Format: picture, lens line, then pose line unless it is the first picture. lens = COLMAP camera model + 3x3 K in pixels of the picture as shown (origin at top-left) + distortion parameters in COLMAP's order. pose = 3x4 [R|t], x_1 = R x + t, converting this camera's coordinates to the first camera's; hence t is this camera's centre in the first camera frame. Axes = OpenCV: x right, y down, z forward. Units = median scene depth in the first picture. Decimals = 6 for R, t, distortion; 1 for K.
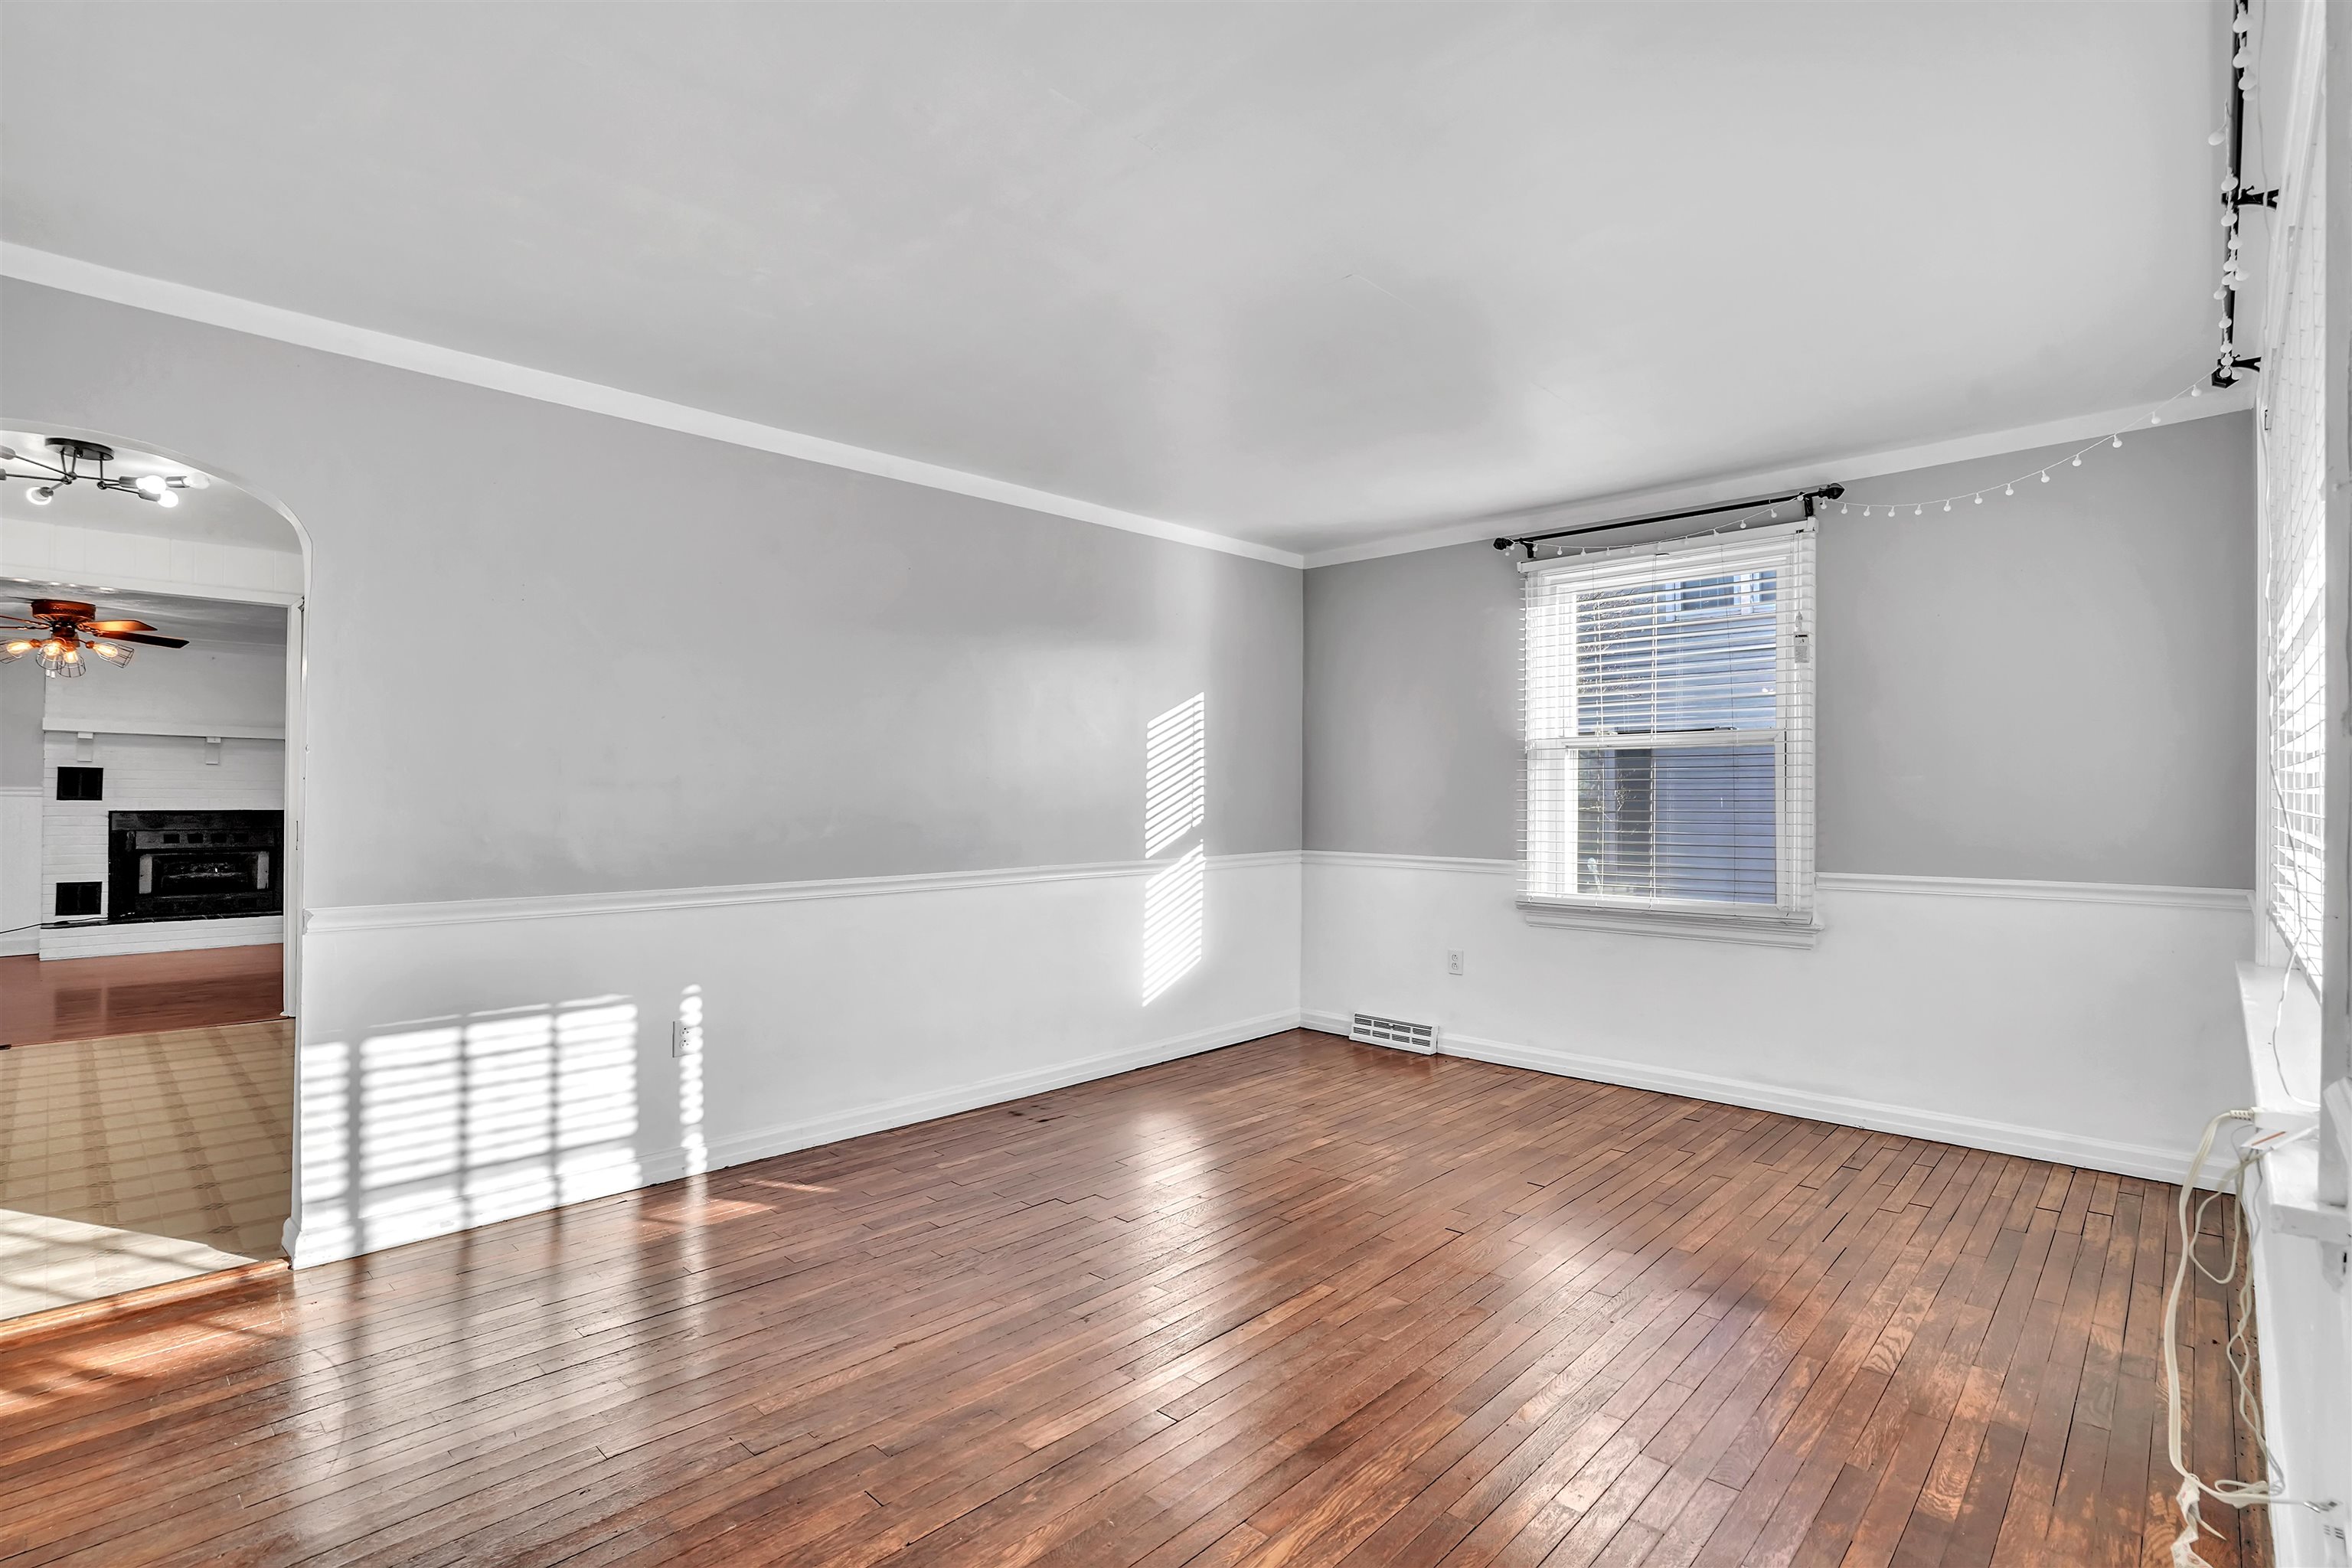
lens RADIAL K [[1103.8, 0, 1171.4], [0, 1103.8, 789.4], [0, 0, 1]] dist [-0.048087, 0.015843]
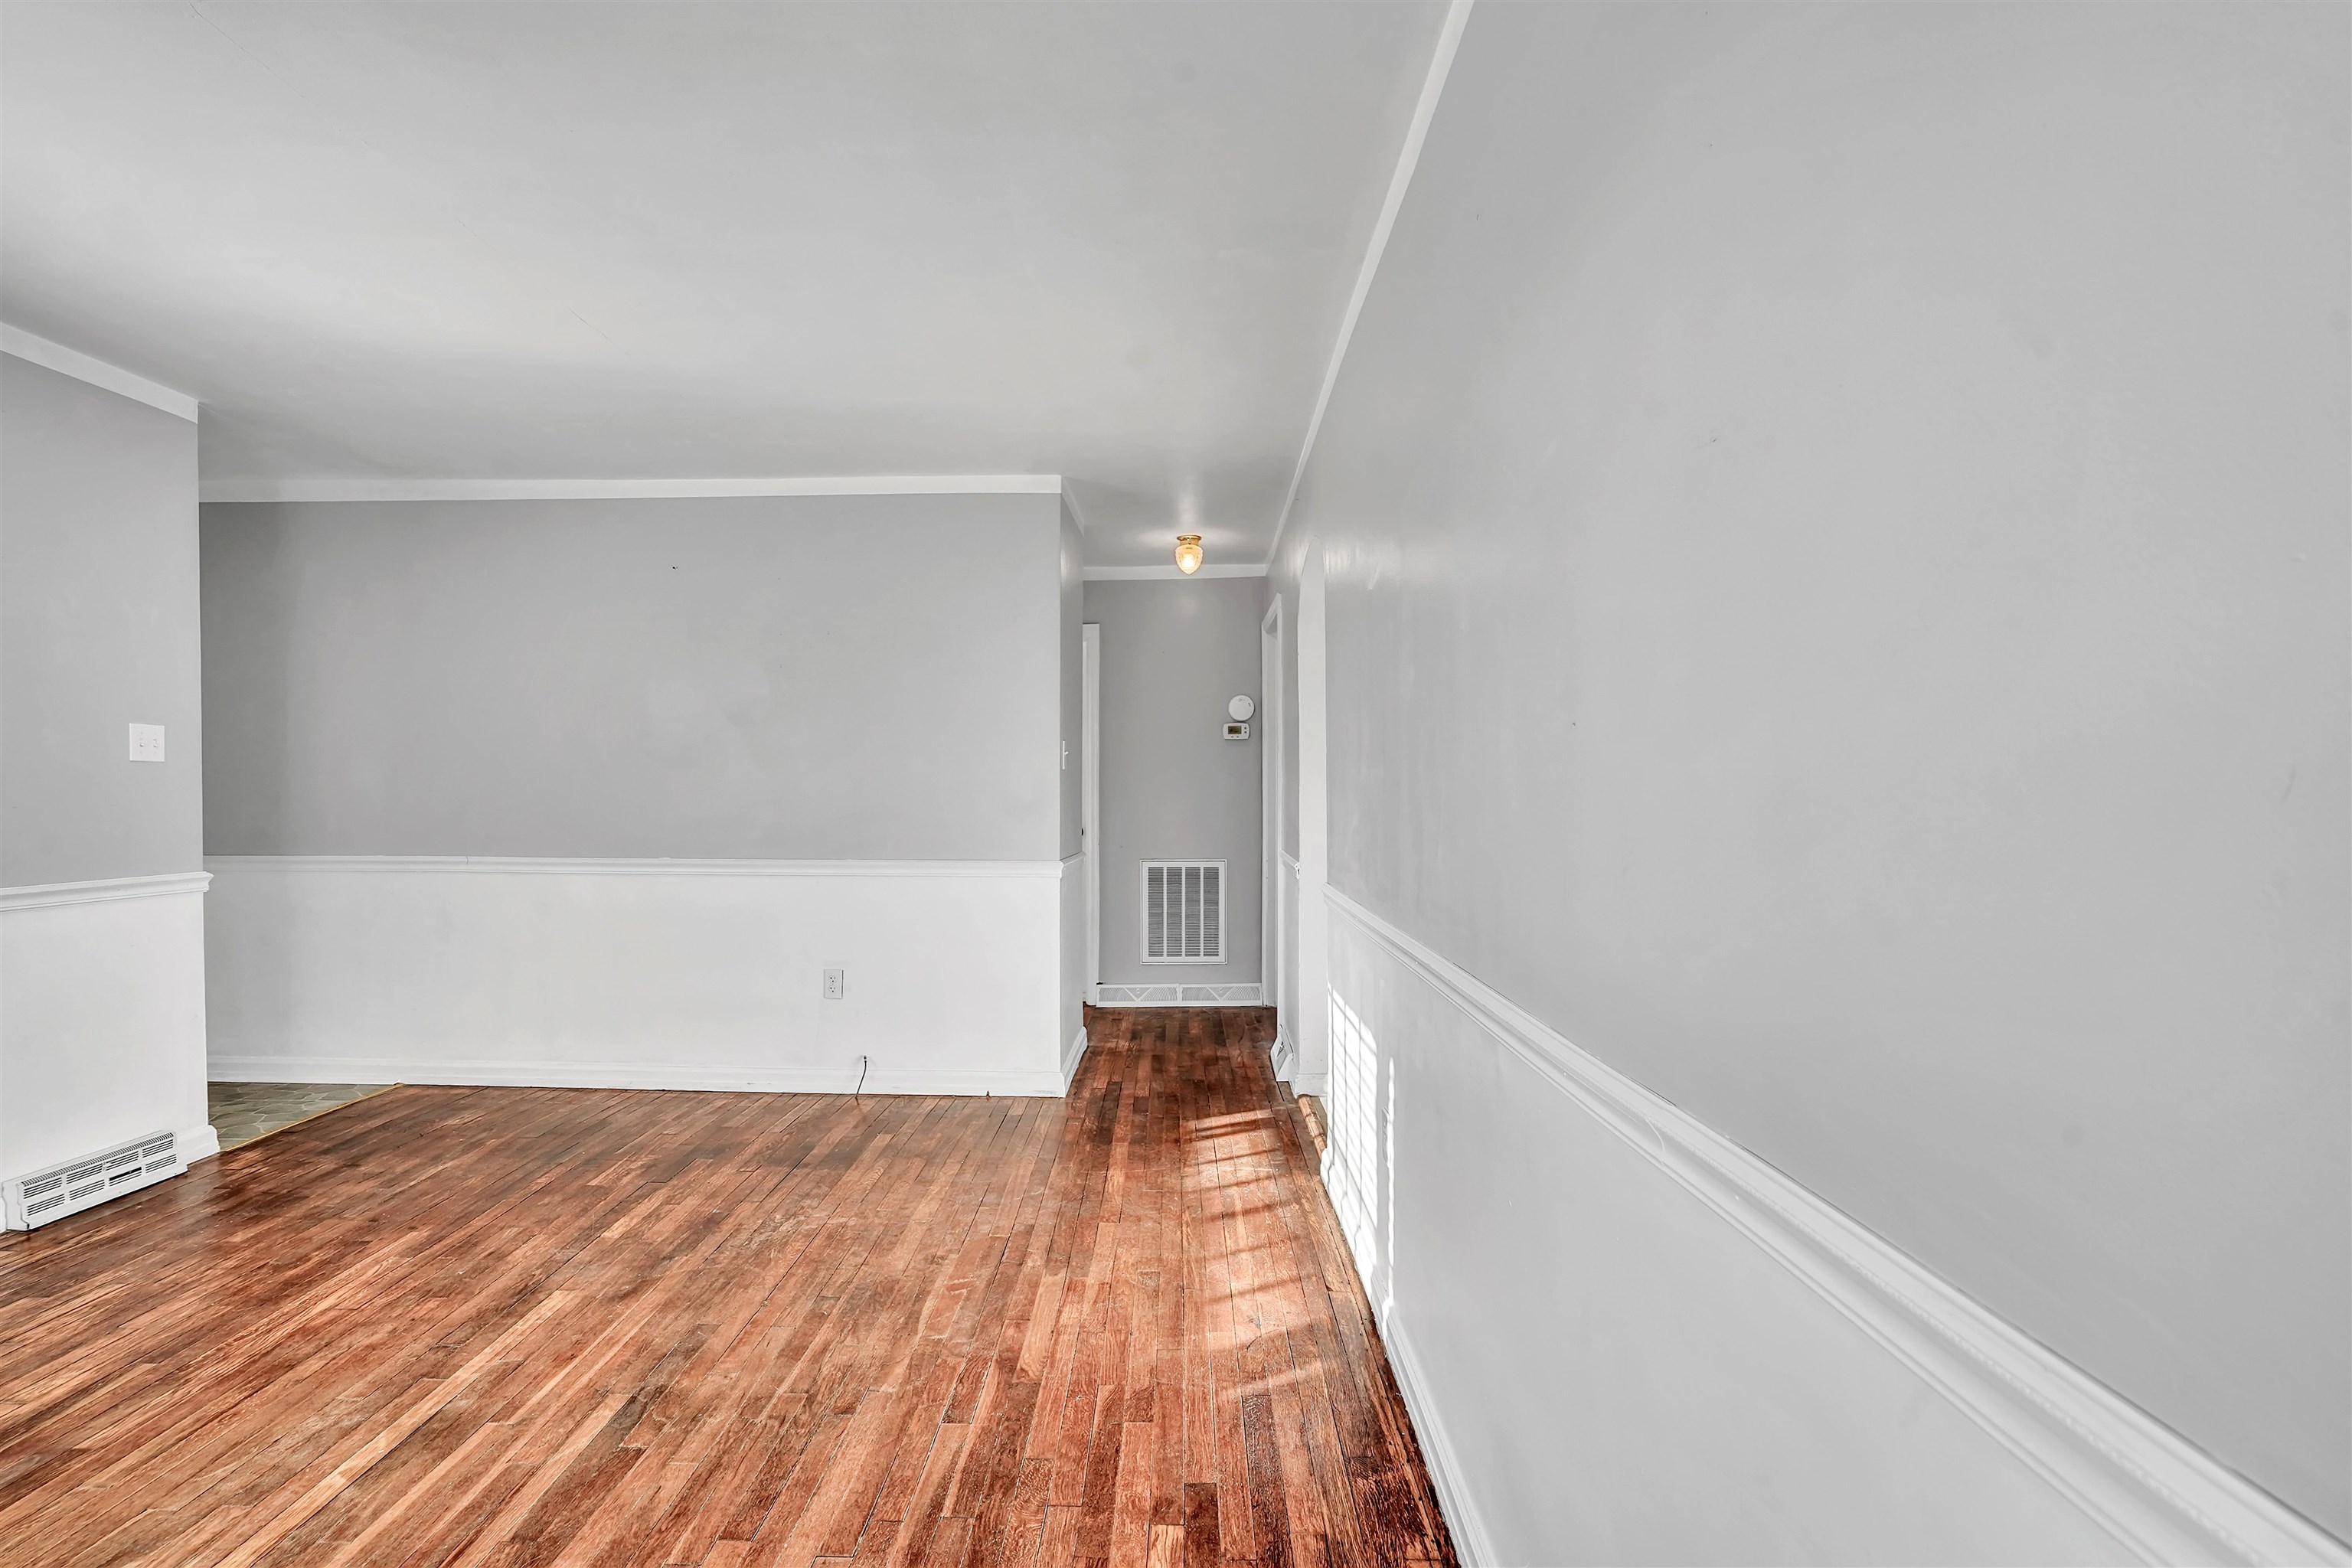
lens RADIAL K [[1103.8, 0, 1179.5], [0, 1103.8, 786.8], [0, 0, 1]] dist [-0.048087, 0.015843]
pose [[-0.724066, -0.000889, -0.689731, 0.104240], [0.003815, 0.999979, -0.005293, 0.007395], [0.689721, -0.006464, -0.724047, 1.131836]]
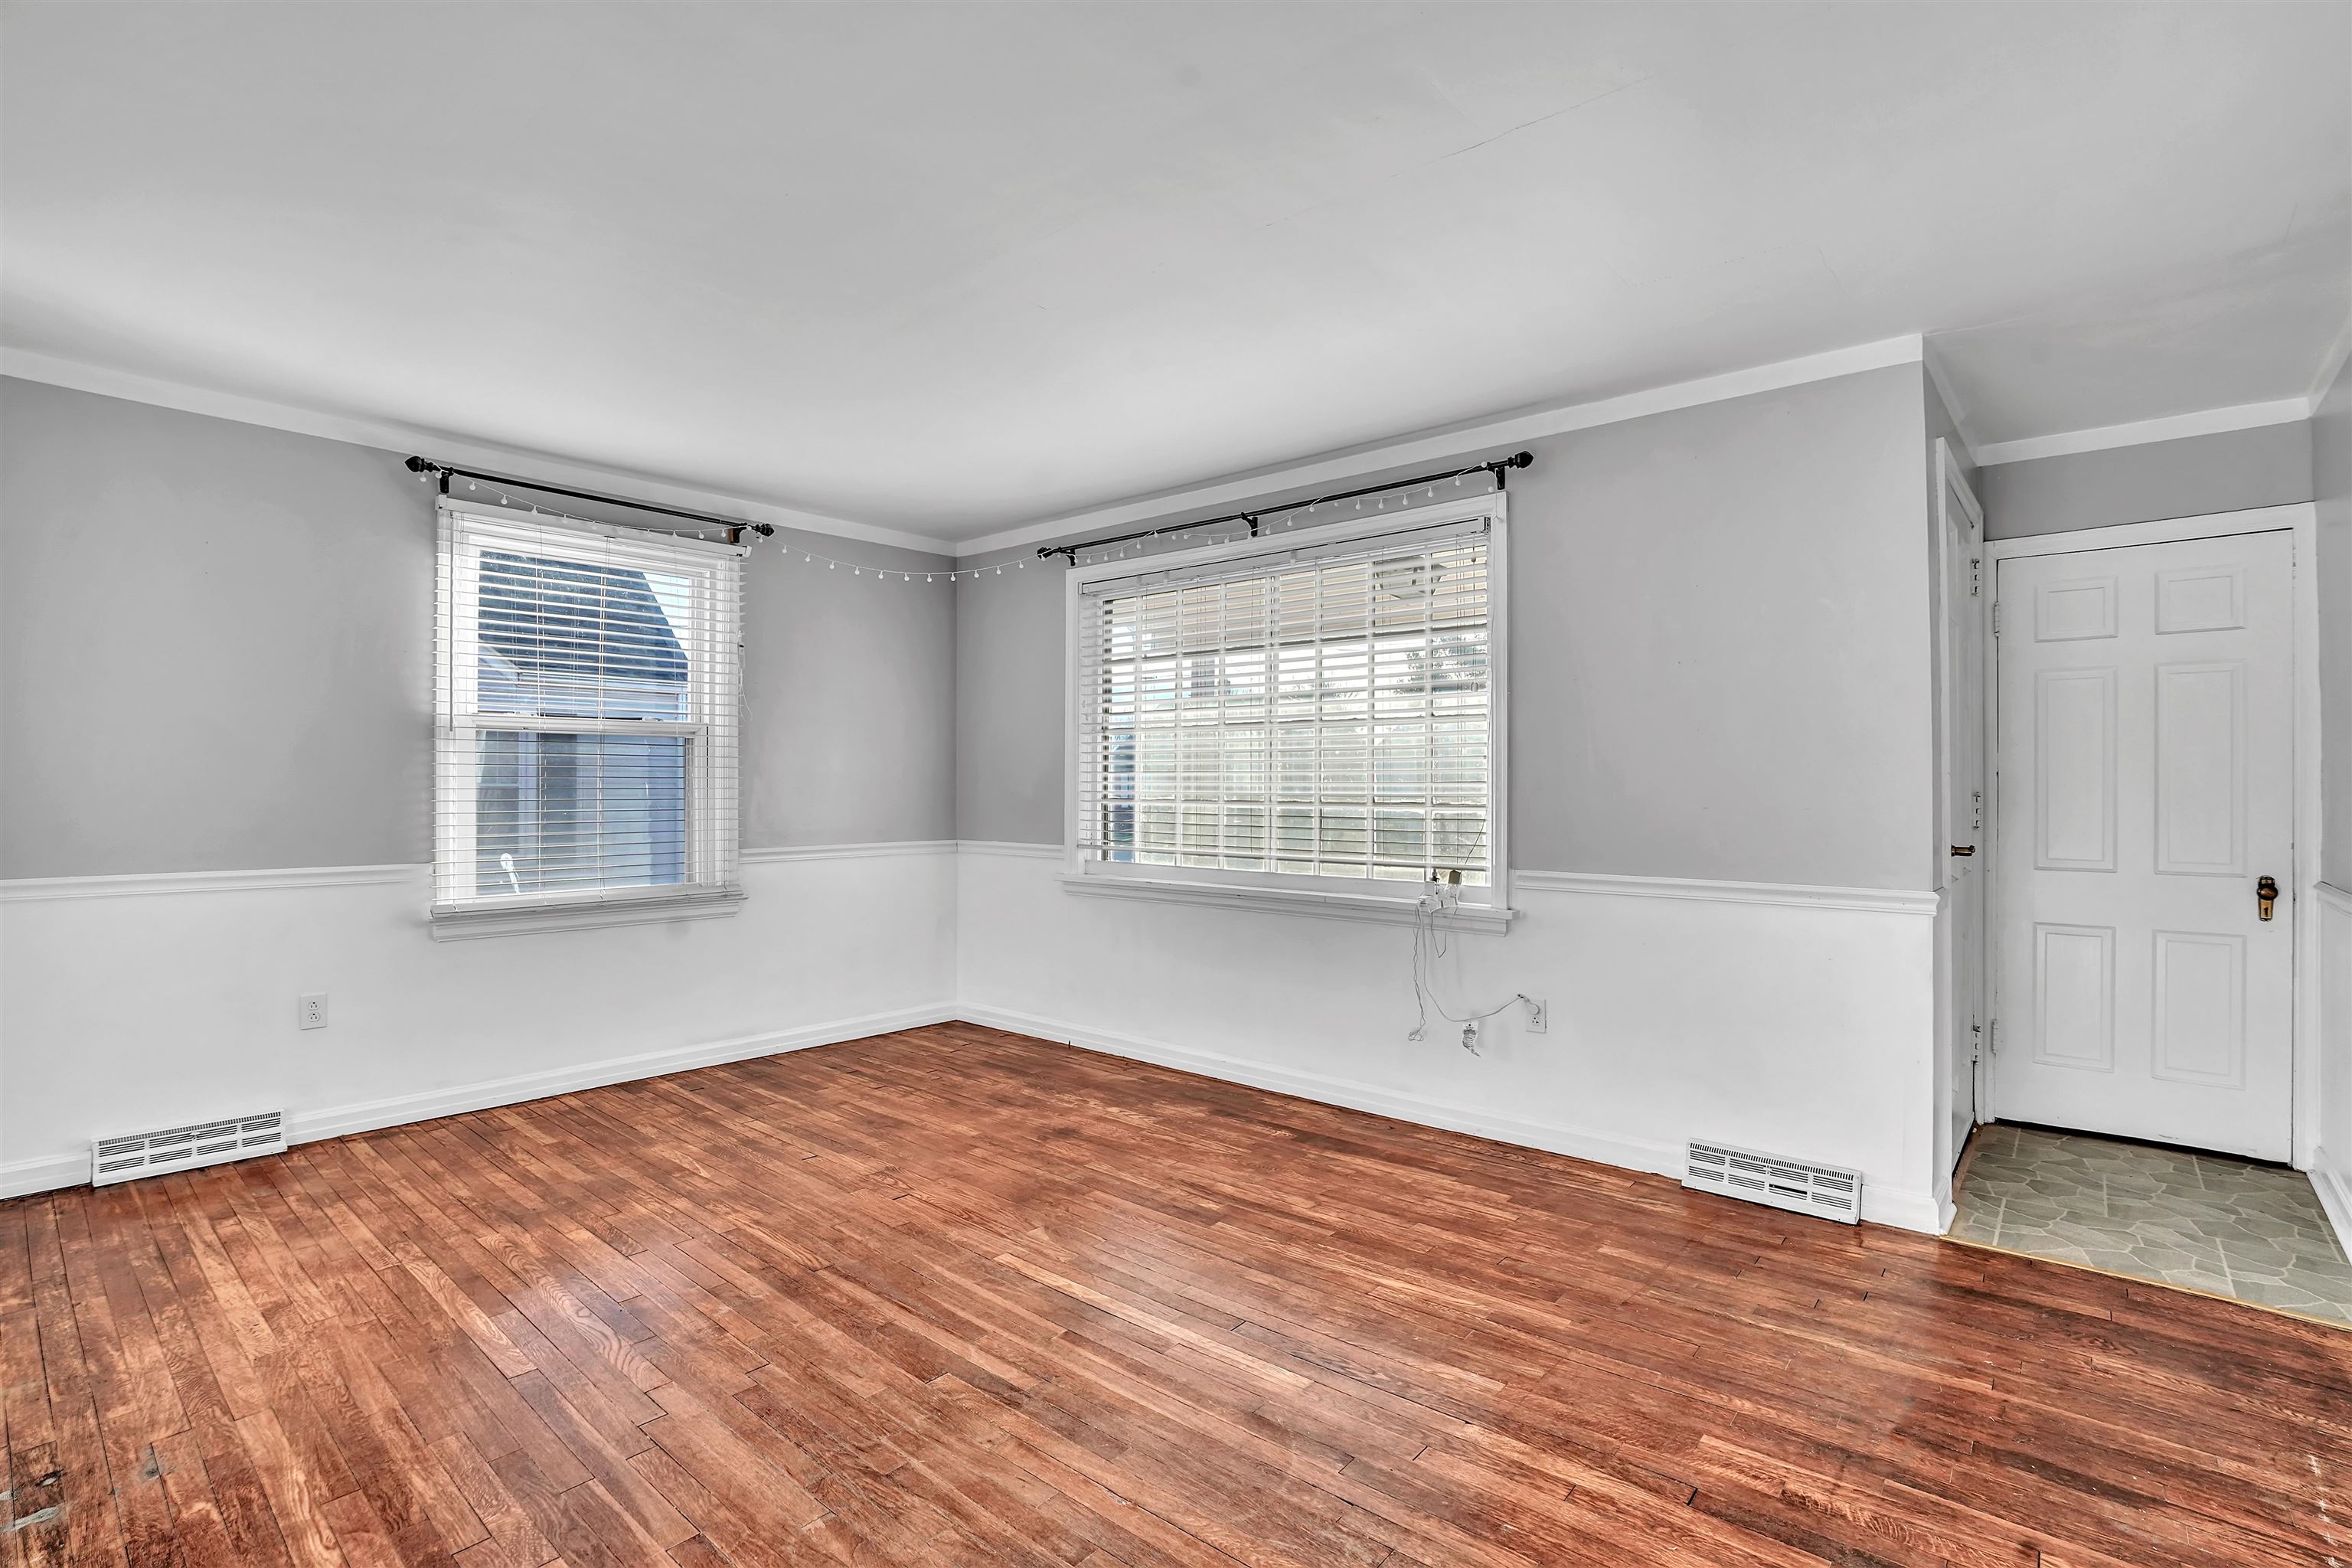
lens RADIAL K [[1103.8, 0, 1170.0], [0, 1103.8, 771.6], [0, 0, 1]] dist [-0.048087, 0.015843]
pose [[-0.051552, 0.010213, 0.998618, -0.567361], [-0.009712, 0.999895, -0.010728, 0.001255], [-0.998623, -0.010252, -0.051447, 0.557701]]
